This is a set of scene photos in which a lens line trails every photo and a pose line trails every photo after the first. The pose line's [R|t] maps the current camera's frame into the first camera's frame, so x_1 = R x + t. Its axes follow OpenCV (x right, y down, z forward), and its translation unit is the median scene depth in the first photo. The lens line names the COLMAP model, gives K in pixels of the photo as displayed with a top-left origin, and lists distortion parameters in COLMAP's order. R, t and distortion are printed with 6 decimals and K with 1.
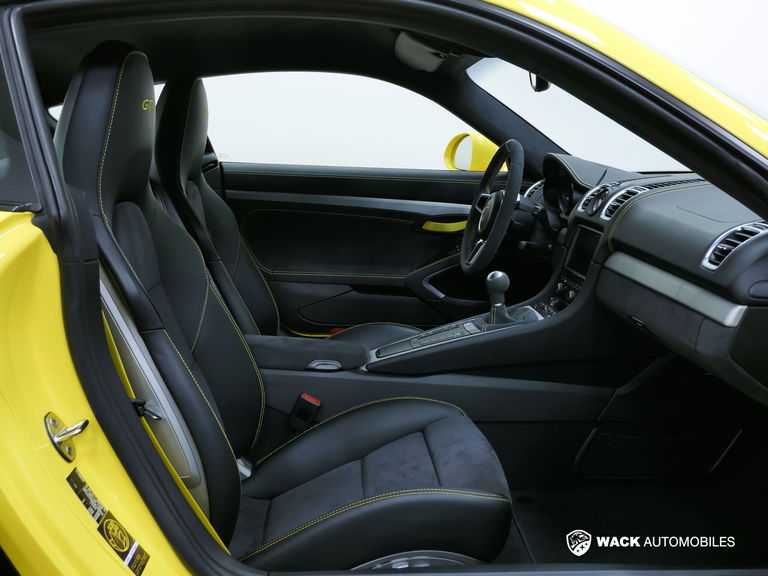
lens RADIAL K [[756.2, 0, 383.5], [0, 756.2, 289.1], [0, 0, 1]] dist [-0.058700, 0.000000]
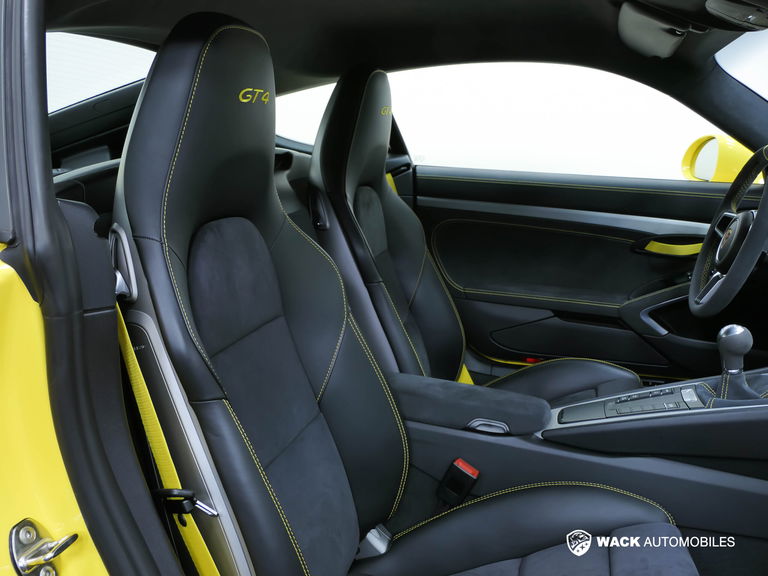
lens RADIAL K [[717.9, 0, 383.3], [0, 717.9, 285.3], [0, 0, 1]] dist [-0.012302, 0.000000]
pose [[0.947165, 0.069718, -0.313077, 0.037290], [-0.068535, 0.997539, 0.014796, -0.043396], [0.313338, 0.007443, 0.949613, 0.209219]]
